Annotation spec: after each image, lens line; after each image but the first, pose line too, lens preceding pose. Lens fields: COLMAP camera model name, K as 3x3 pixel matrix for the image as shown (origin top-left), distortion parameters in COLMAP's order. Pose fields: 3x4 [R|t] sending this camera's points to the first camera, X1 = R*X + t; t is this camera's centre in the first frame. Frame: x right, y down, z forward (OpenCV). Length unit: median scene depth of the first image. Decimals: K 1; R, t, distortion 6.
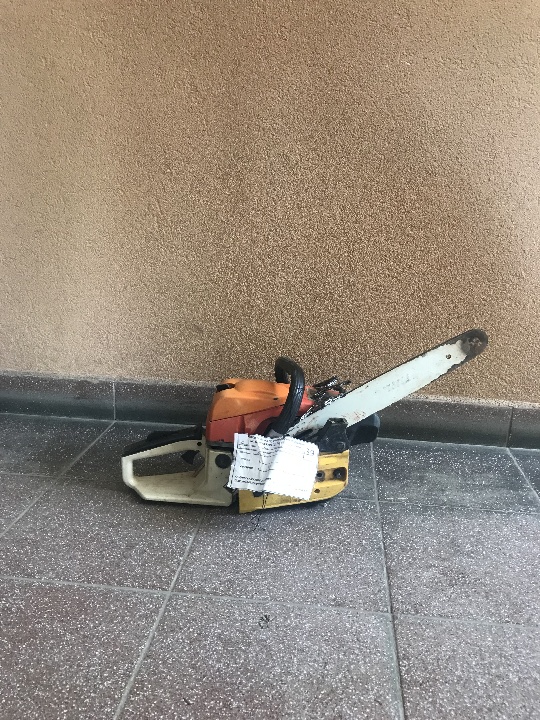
lens RADIAL K [[597.3, 0, 273.7], [0, 597.3, 360.9], [0, 0, 1]] dist [0.019223, -0.018358]
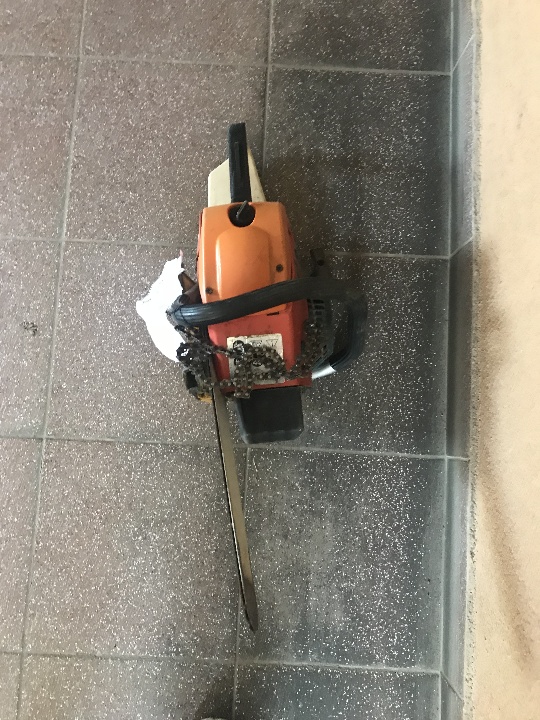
lens RADIAL K [[597.3, 0, 259.4], [0, 597.3, 359.2], [0, 0, 1]] dist [0.019223, -0.018358]
pose [[0.061117, 0.987745, -0.143611, 0.233228], [-0.269245, 0.154861, 0.950539, -0.754283], [0.961131, -0.019427, 0.275410, 1.066538]]
